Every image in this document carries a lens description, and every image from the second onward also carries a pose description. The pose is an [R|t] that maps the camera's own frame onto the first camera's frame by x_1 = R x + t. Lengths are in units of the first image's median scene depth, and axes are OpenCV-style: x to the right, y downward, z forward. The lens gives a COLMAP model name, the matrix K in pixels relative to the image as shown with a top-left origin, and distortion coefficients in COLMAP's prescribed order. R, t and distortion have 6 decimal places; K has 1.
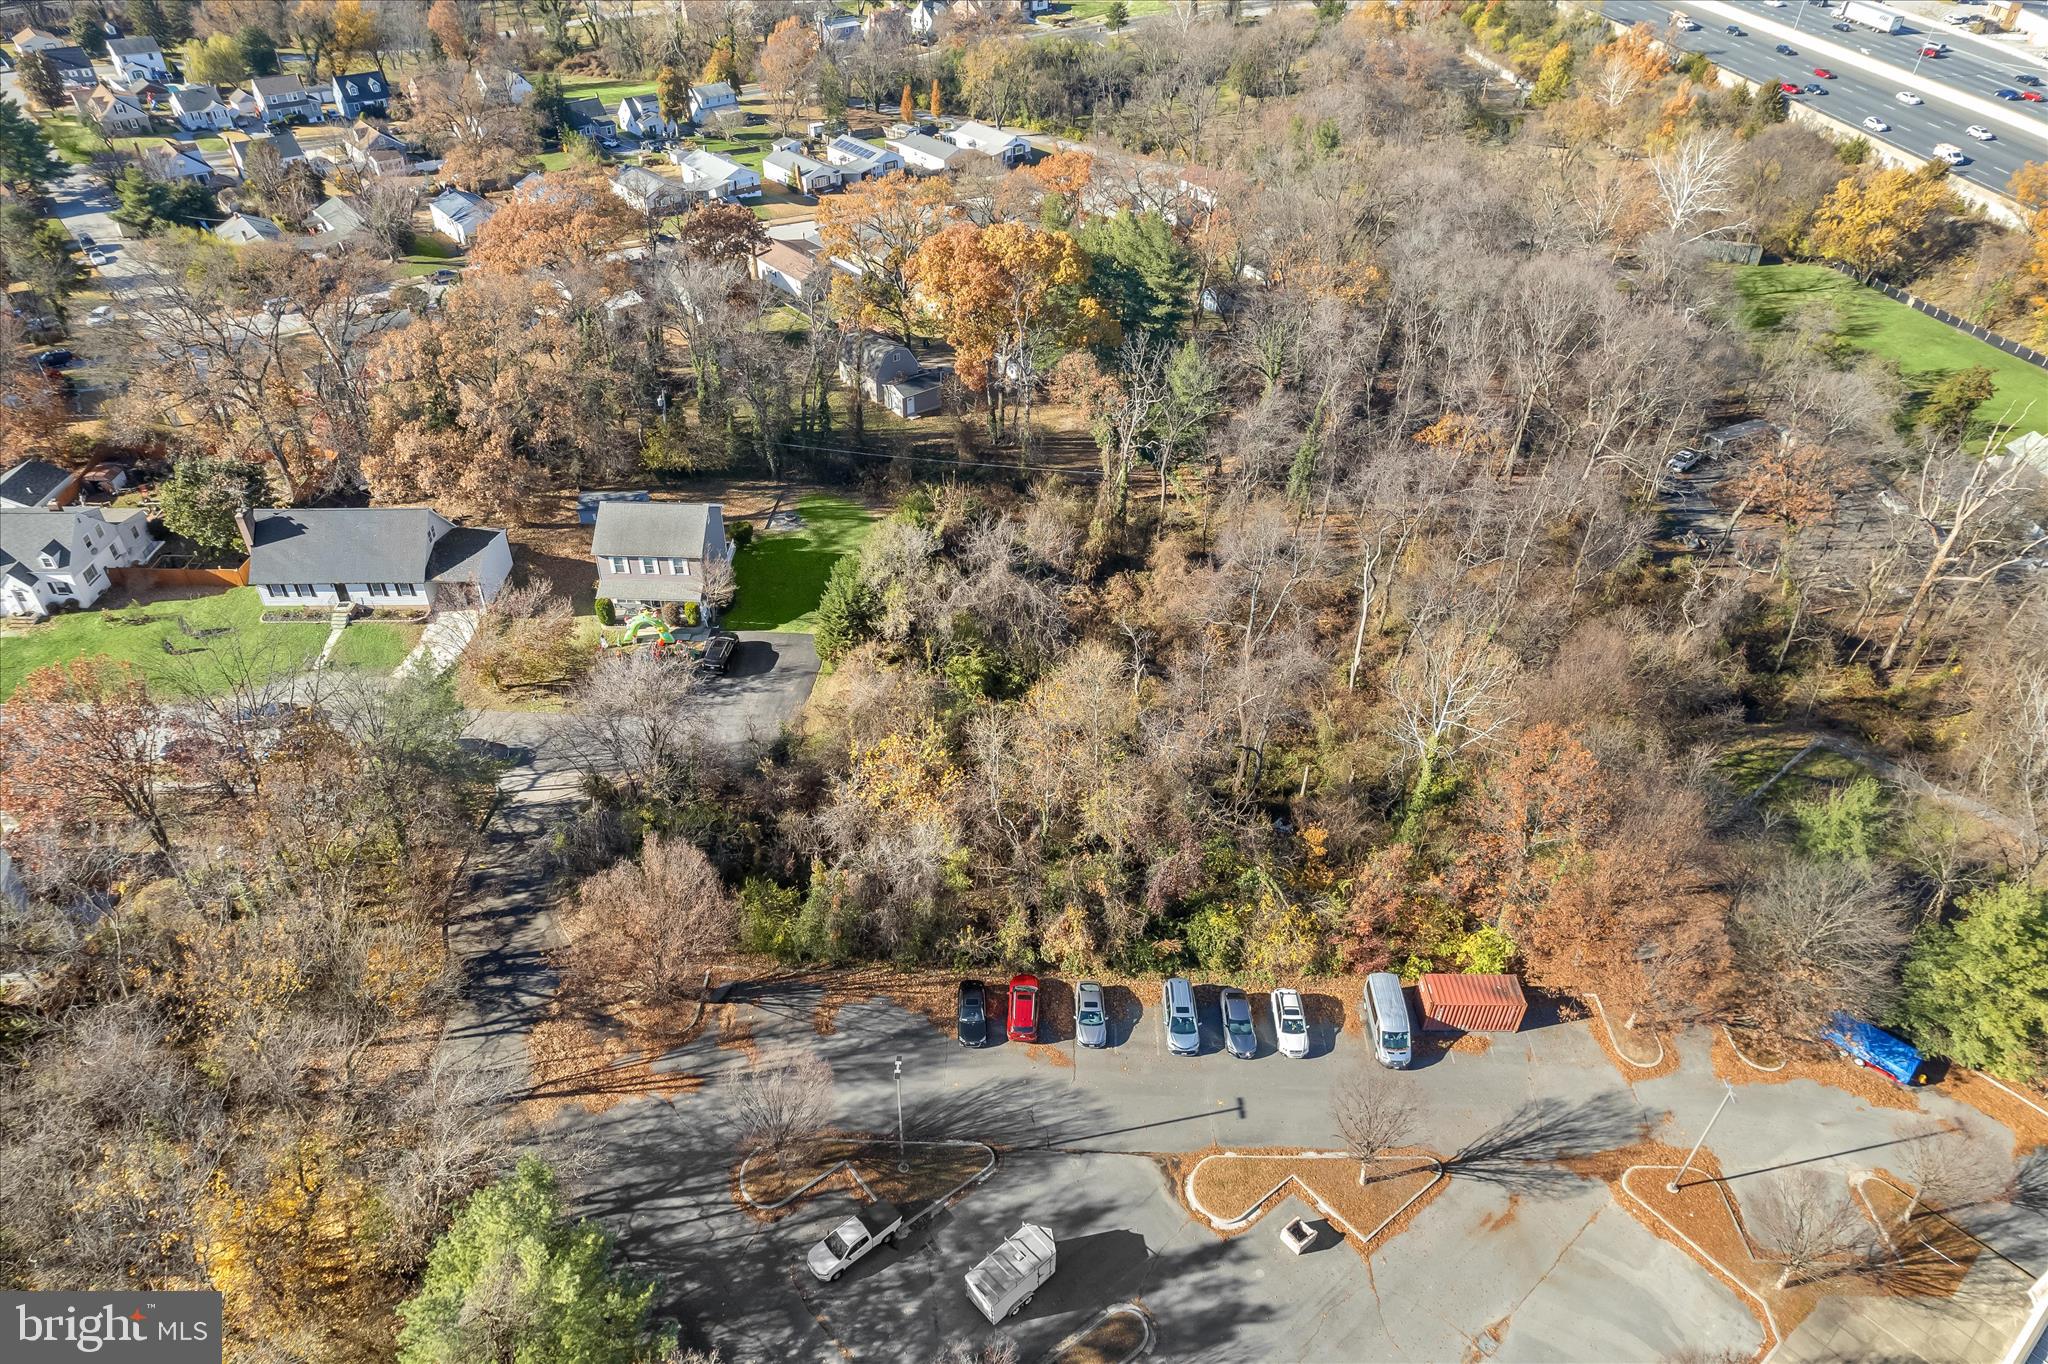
lens RADIAL K [[1329.3, 0, 1009.4], [0, 1329.3, 672.7], [0, 0, 1]] dist [-0.077952, 0.077174]
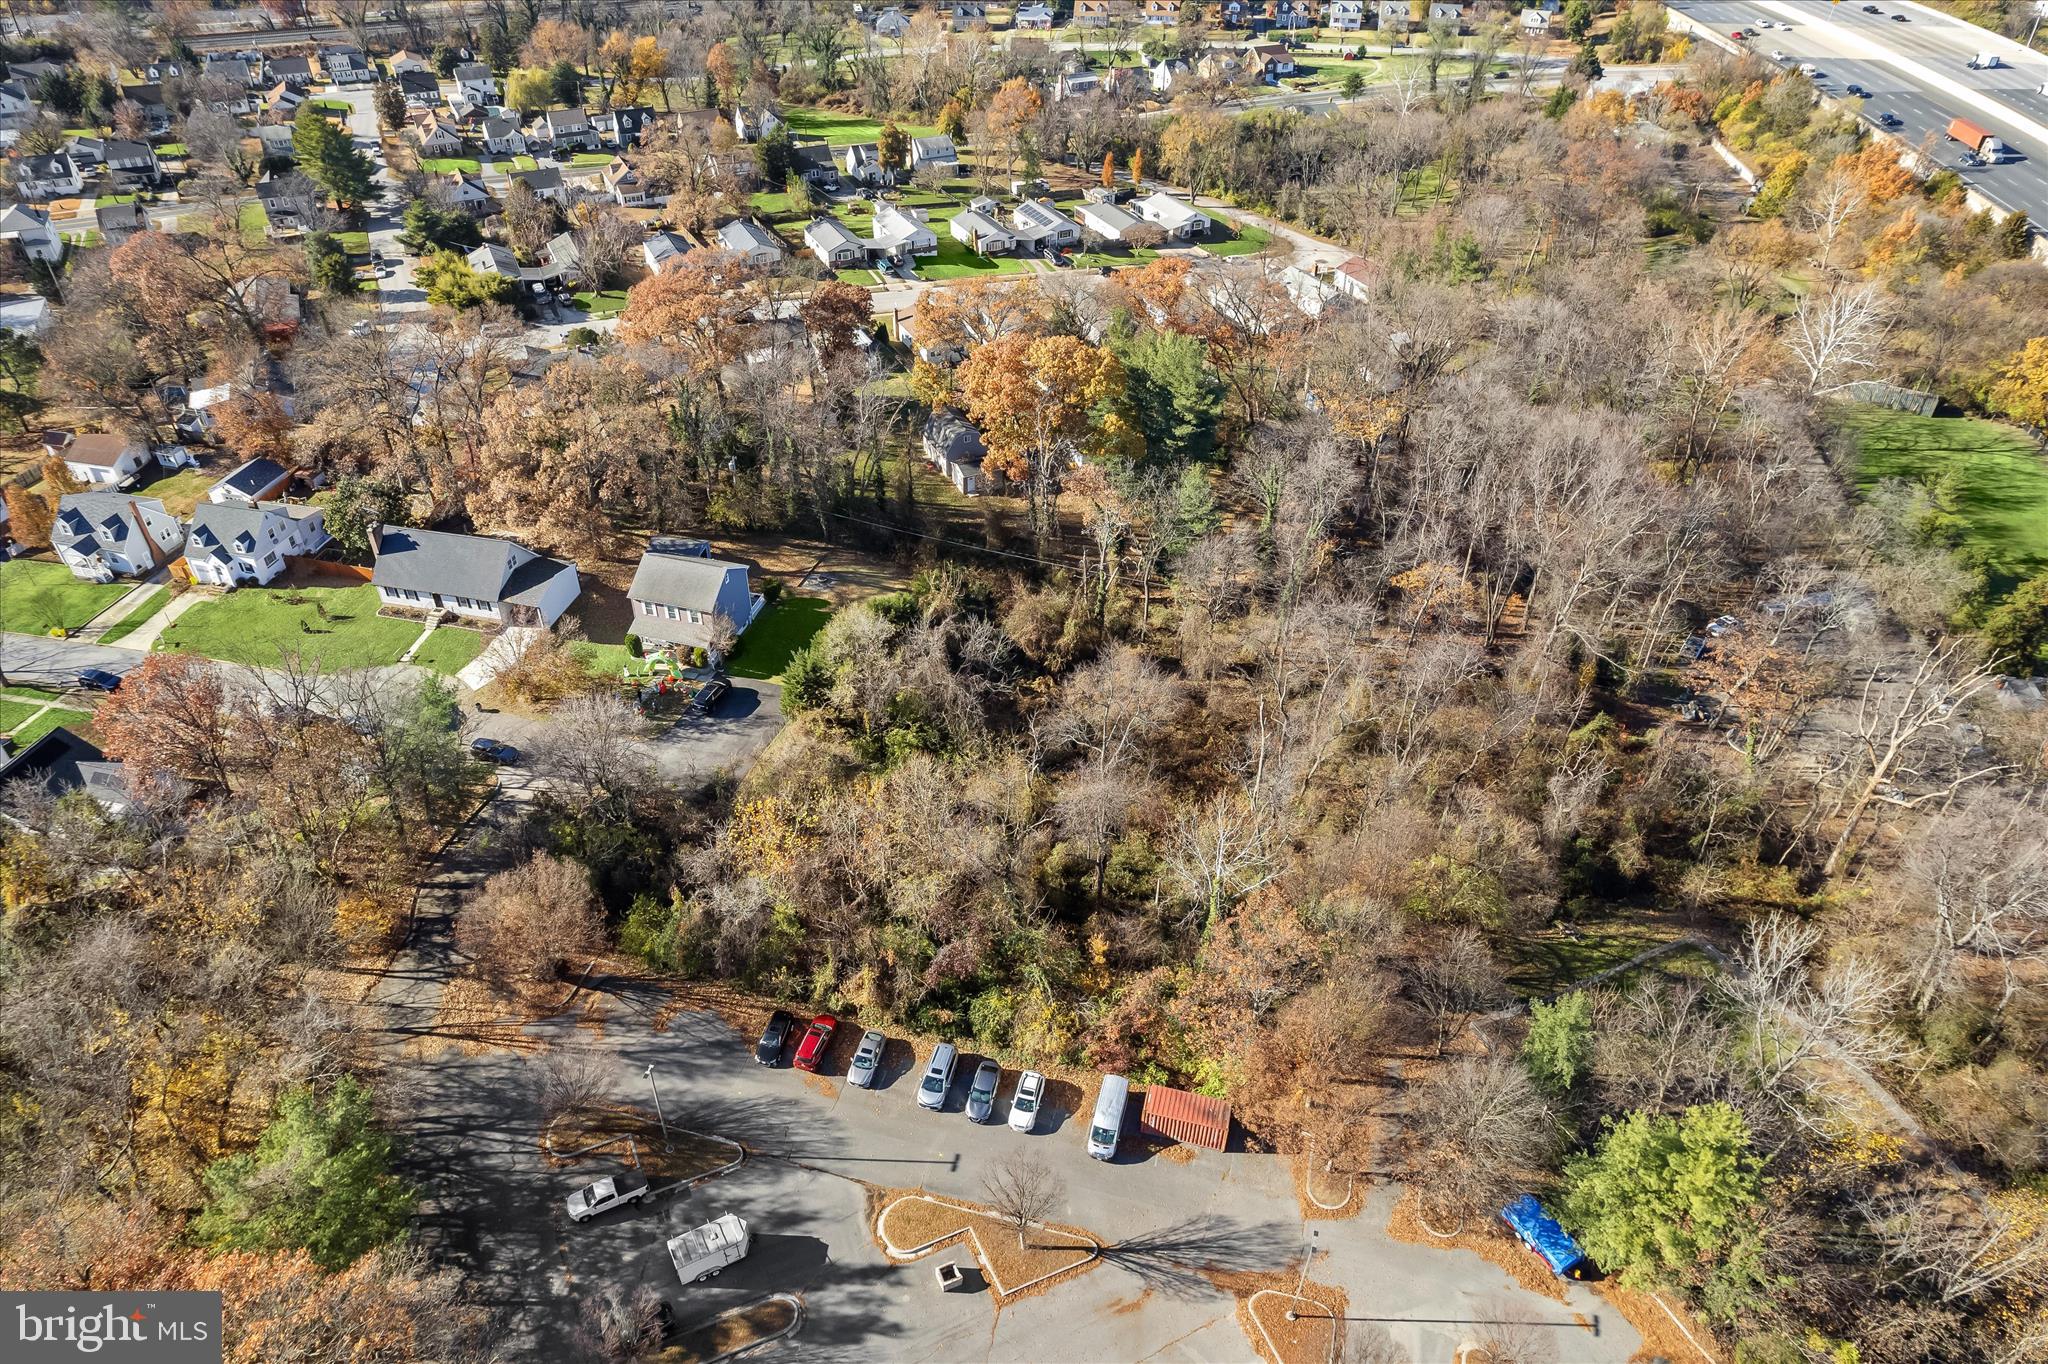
lens RADIAL K [[1329.3, 0, 1005.8], [0, 1329.3, 673.8], [0, 0, 1]] dist [-0.077952, 0.077174]
pose [[0.969087, 0.144615, -0.199891, 0.268620], [-0.144278, 0.989402, 0.016333, -0.090084], [0.200135, 0.013012, 0.979682, -0.109741]]
